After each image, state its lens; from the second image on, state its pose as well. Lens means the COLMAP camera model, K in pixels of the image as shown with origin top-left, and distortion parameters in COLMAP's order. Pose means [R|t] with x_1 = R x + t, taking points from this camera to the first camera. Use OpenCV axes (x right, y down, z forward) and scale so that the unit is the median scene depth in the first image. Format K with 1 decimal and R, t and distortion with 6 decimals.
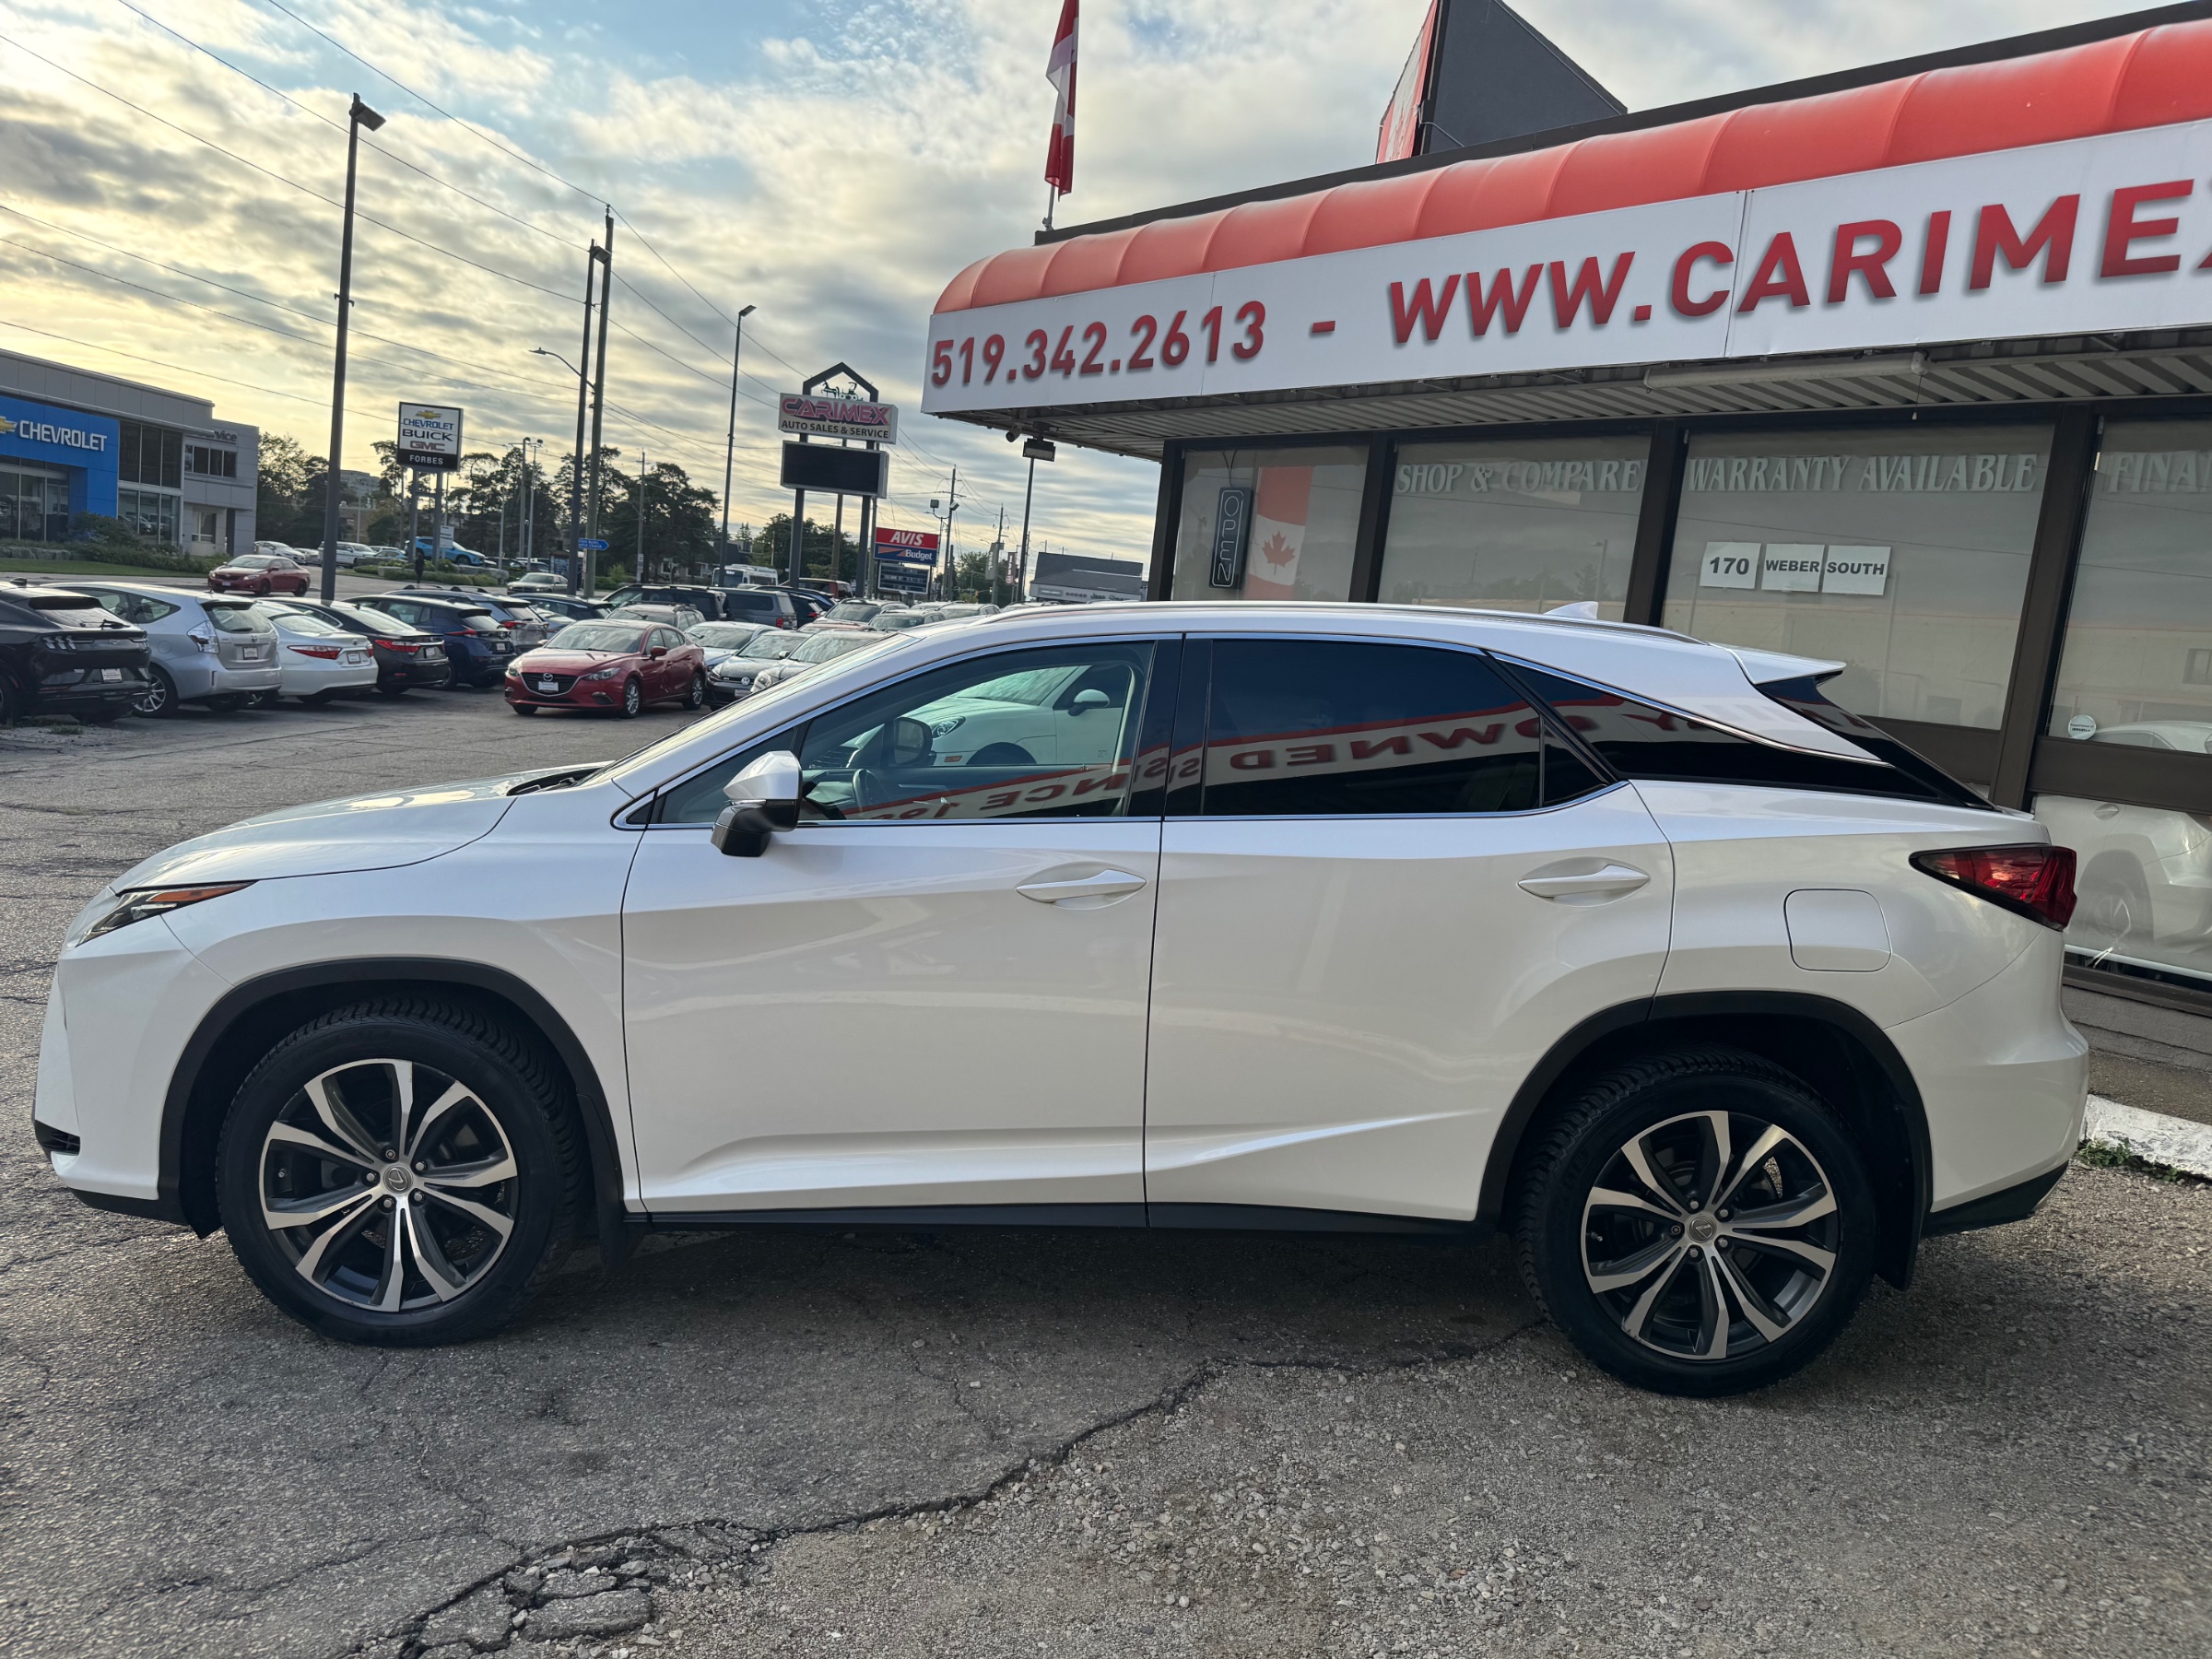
lens RADIAL K [[1575.1, 0, 1095.0], [0, 1575.1, 835.8], [0, 0, 1]] dist [-0.014494, 0.008127]
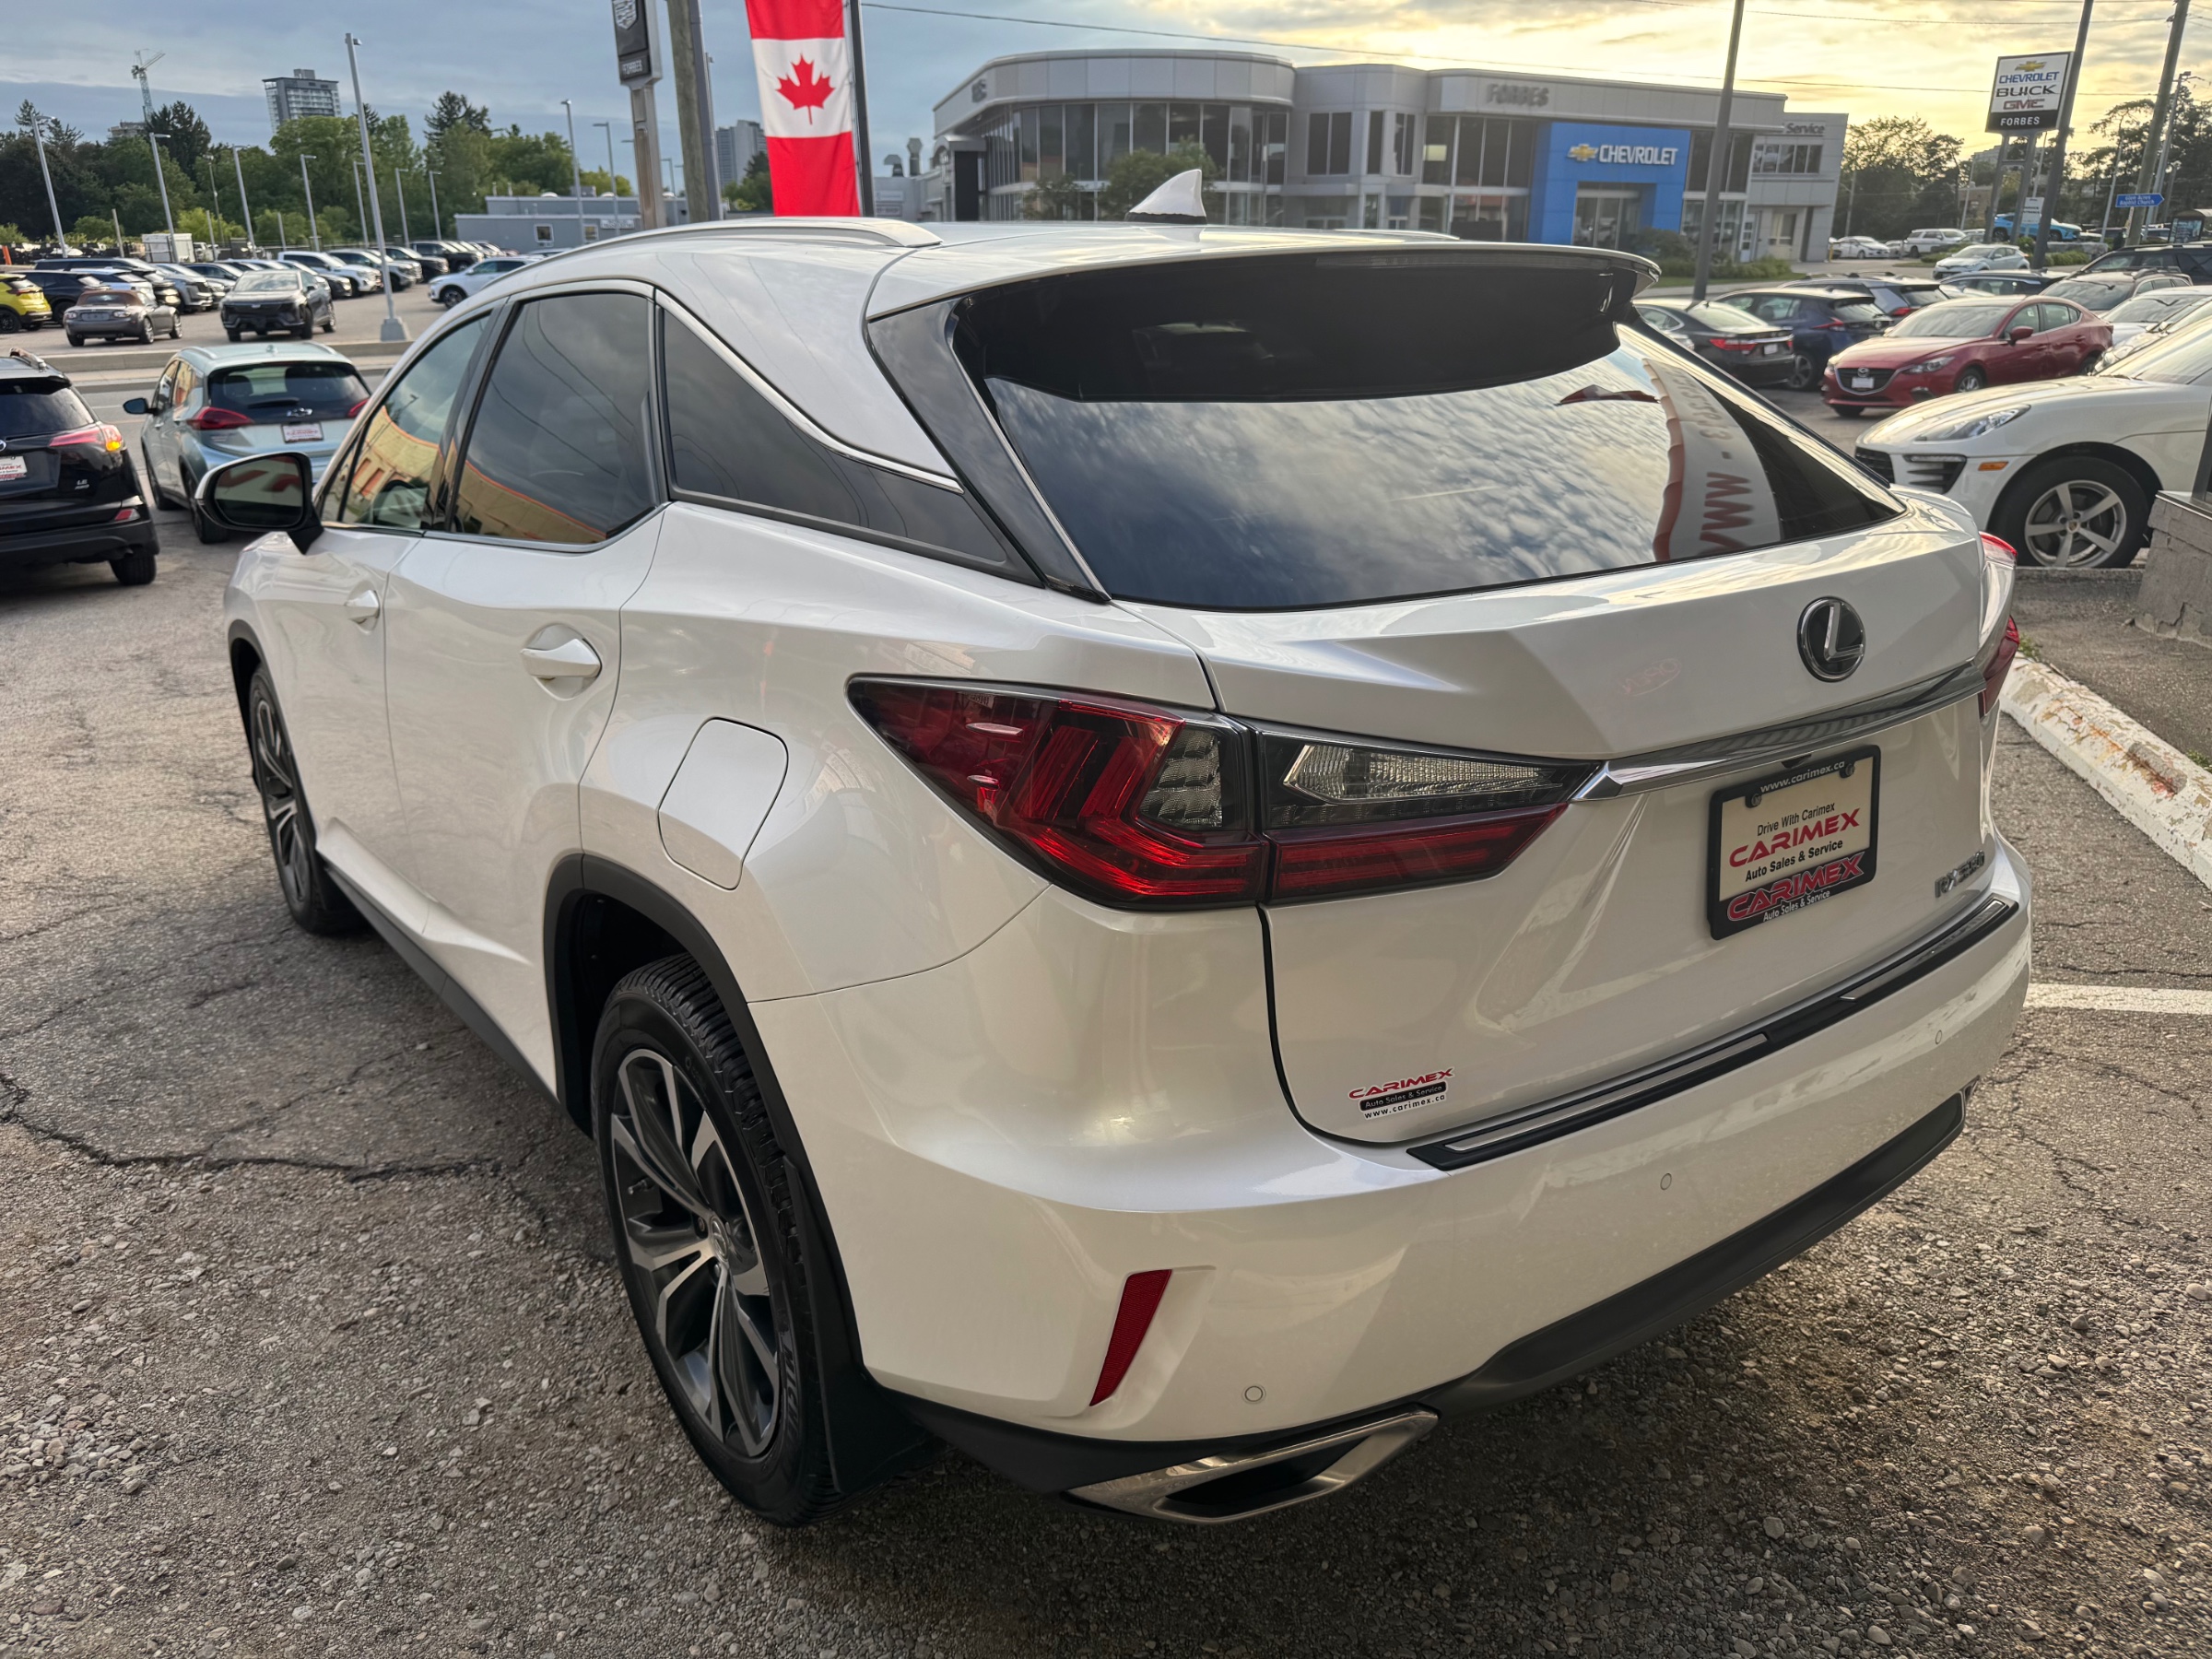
lens RADIAL K [[1575.1, 0, 1094.0], [0, 1575.1, 844.9], [0, 0, 1]] dist [-0.014494, 0.008127]
pose [[0.587991, 0.192336, -0.785668, 0.591627], [-0.043477, 0.977429, 0.206742, -0.020903], [0.807698, -0.087404, 0.583081, 0.496545]]
